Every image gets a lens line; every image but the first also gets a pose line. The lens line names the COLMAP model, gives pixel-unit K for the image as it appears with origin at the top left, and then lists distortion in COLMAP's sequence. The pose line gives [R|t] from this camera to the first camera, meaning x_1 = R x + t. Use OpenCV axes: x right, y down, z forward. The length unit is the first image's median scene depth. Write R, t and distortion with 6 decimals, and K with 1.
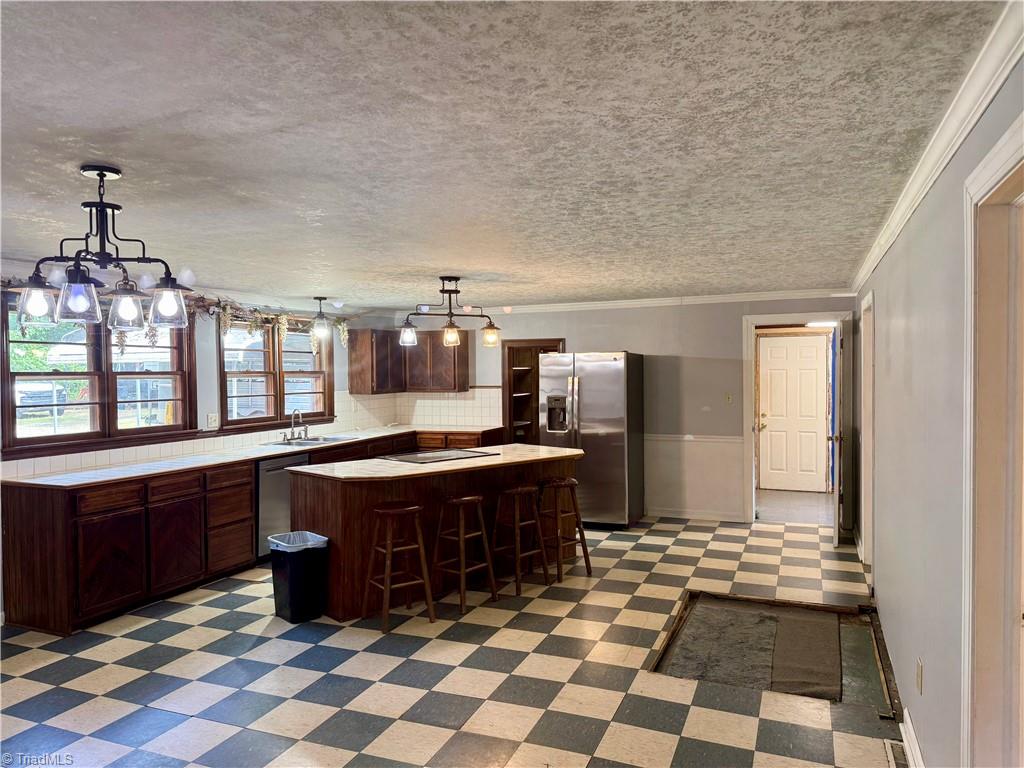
lens RADIAL K [[711.5, 0, 509.2], [0, 711.5, 382.4], [0, 0, 1]] dist [0.070834, -0.073056]
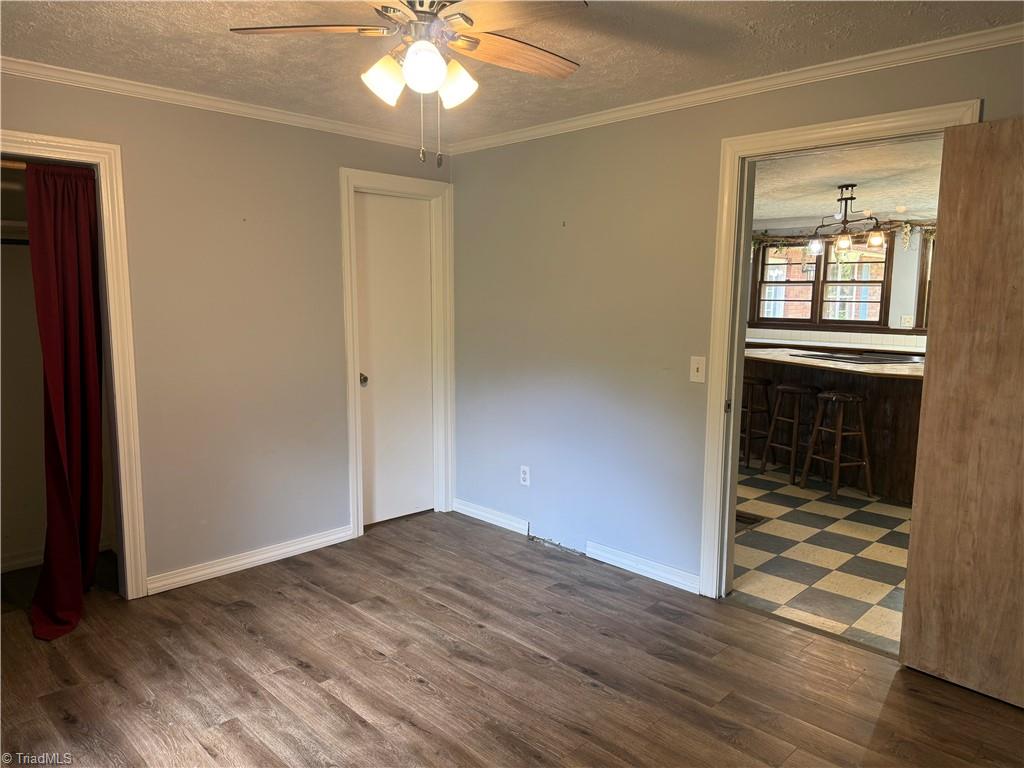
lens RADIAL K [[711.5, 0, 509.9], [0, 711.5, 383.4], [0, 0, 1]] dist [0.070834, -0.073056]
pose [[-0.386124, 0.119414, -0.914685, 1.013231], [-0.022611, 0.990062, 0.138800, 0.003835], [0.922170, 0.074276, -0.379587, 0.891428]]
